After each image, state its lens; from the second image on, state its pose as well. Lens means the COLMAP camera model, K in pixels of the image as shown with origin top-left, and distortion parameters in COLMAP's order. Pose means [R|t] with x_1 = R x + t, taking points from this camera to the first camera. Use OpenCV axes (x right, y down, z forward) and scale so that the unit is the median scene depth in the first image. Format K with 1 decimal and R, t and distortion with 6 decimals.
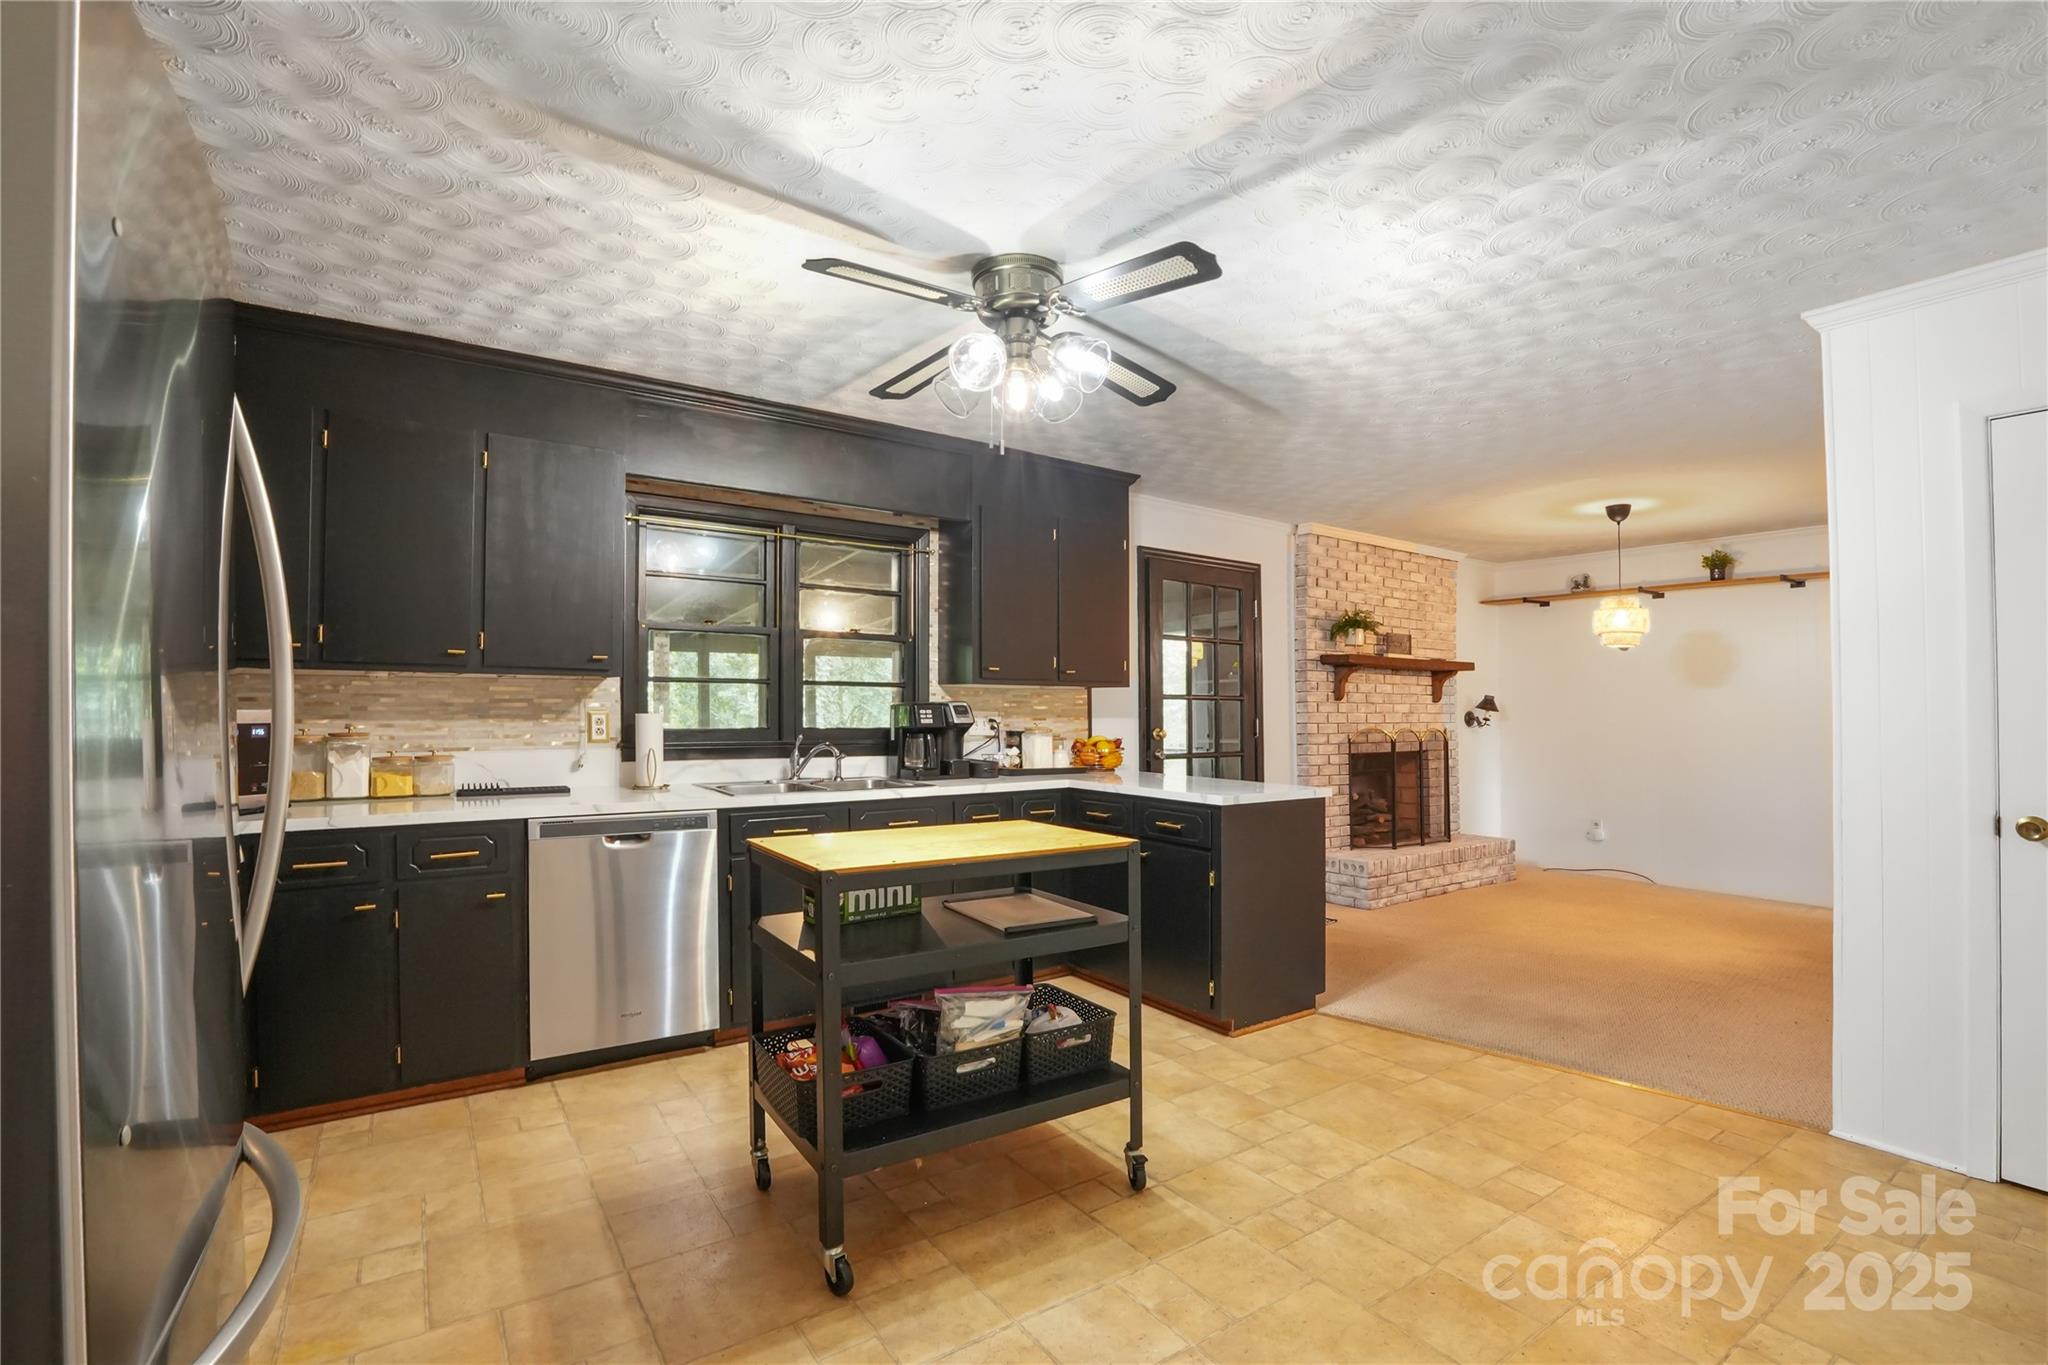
lens RADIAL K [[885.7, 0, 1024.0], [0, 885.7, 682.5], [0, 0, 1]] dist [-0.000103, 0.000186]
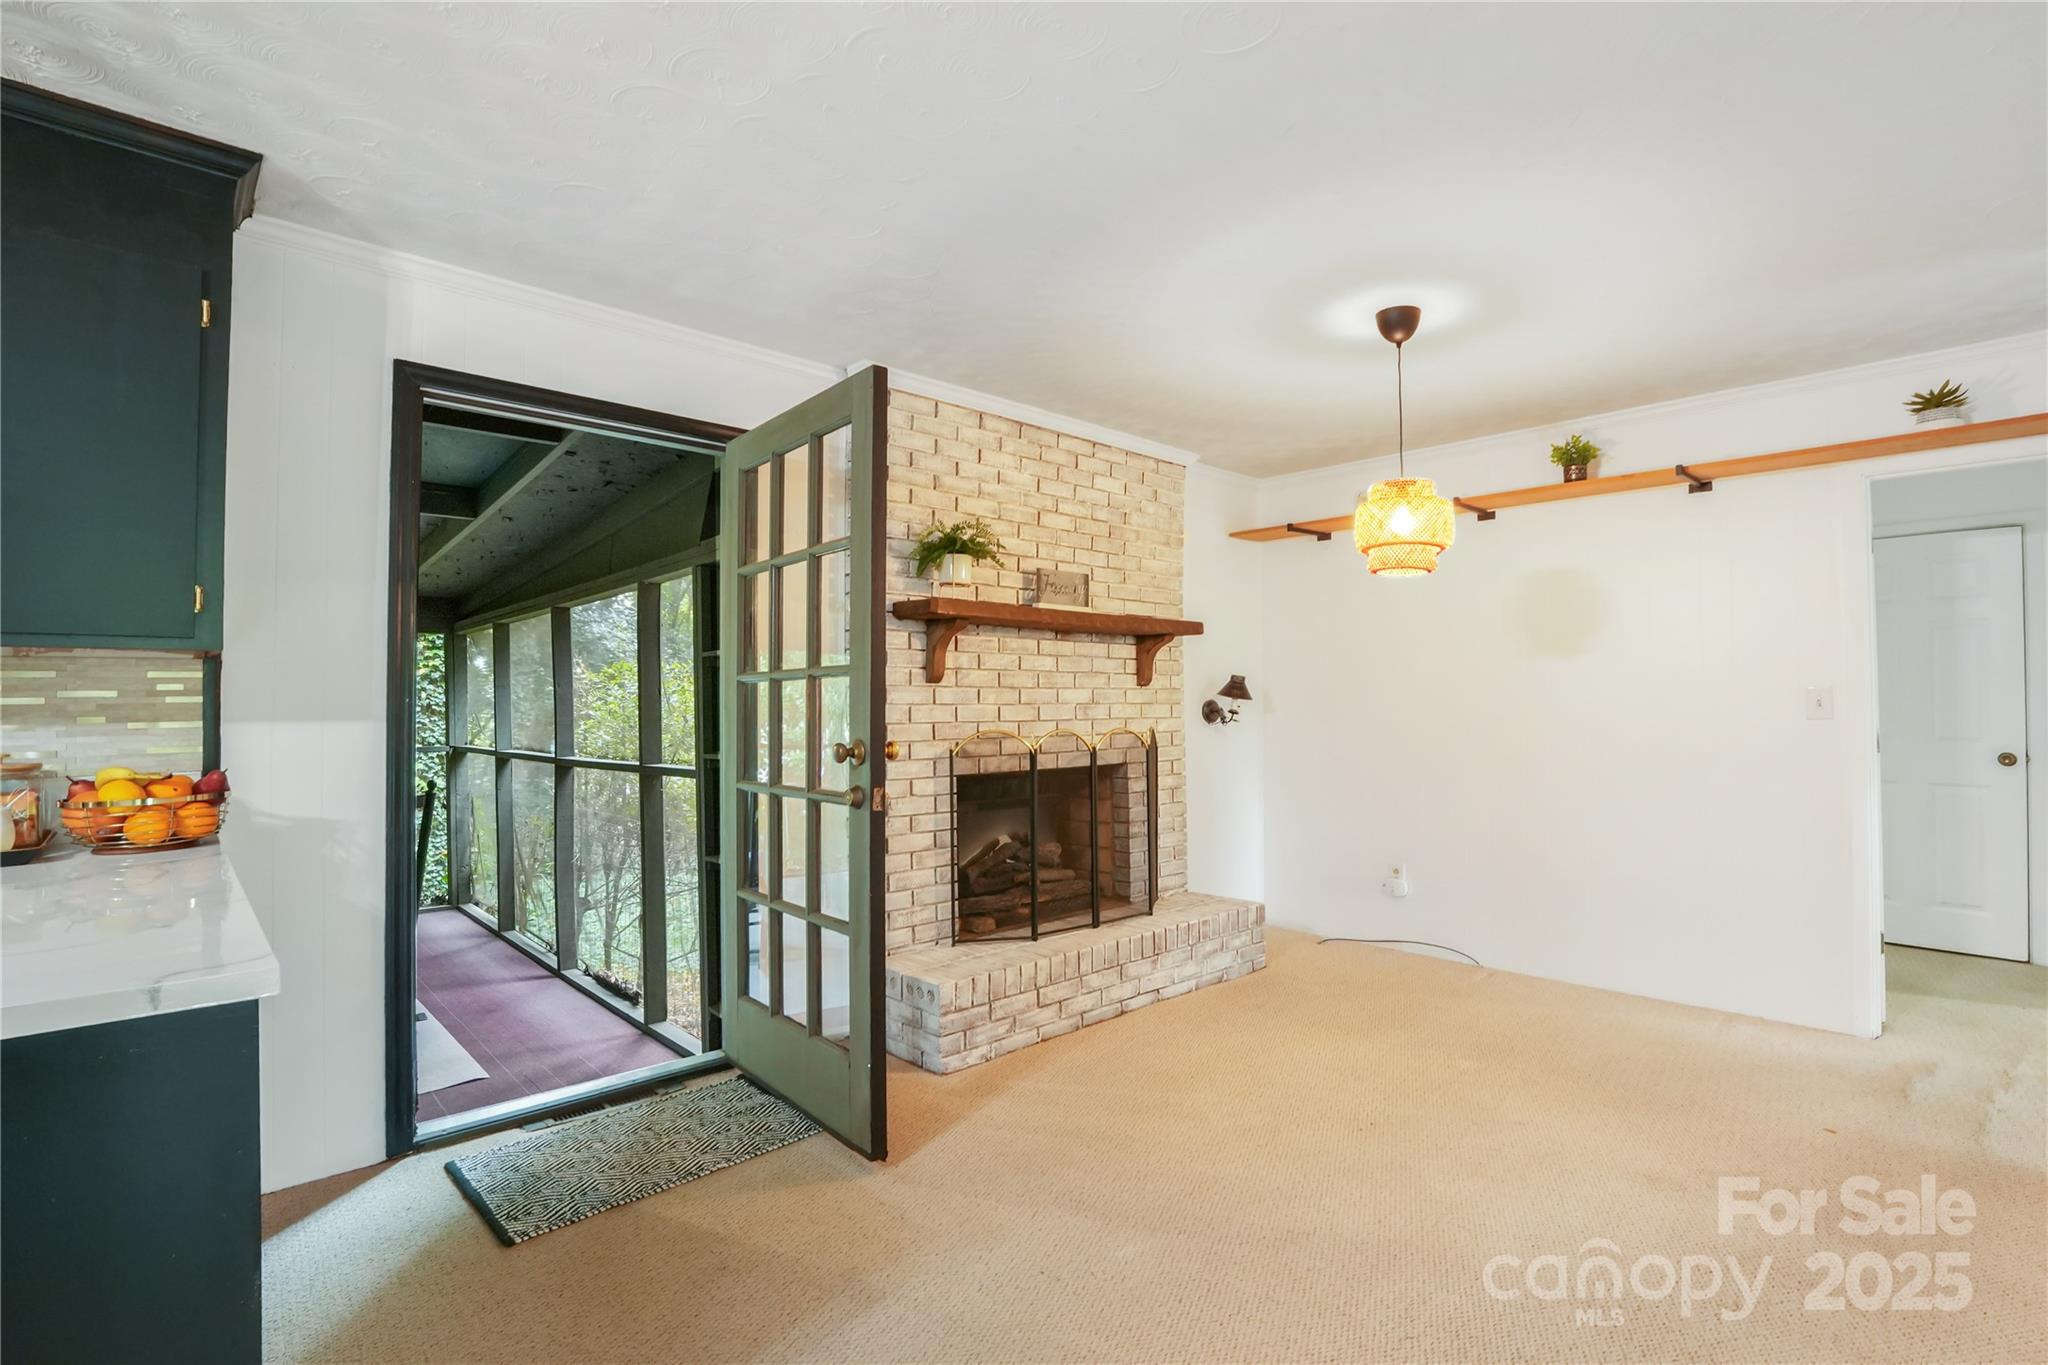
lens RADIAL K [[858.9, 0, 974.8], [0, 858.9, 688.3], [0, 0, 1]] dist [-0.001976, -0.000134]
pose [[0.998649, -0.011438, 0.050692, 0.351393], [0.010920, 0.999885, 0.010476, 0.018297], [-0.050806, -0.009908, 0.998659, 0.444978]]
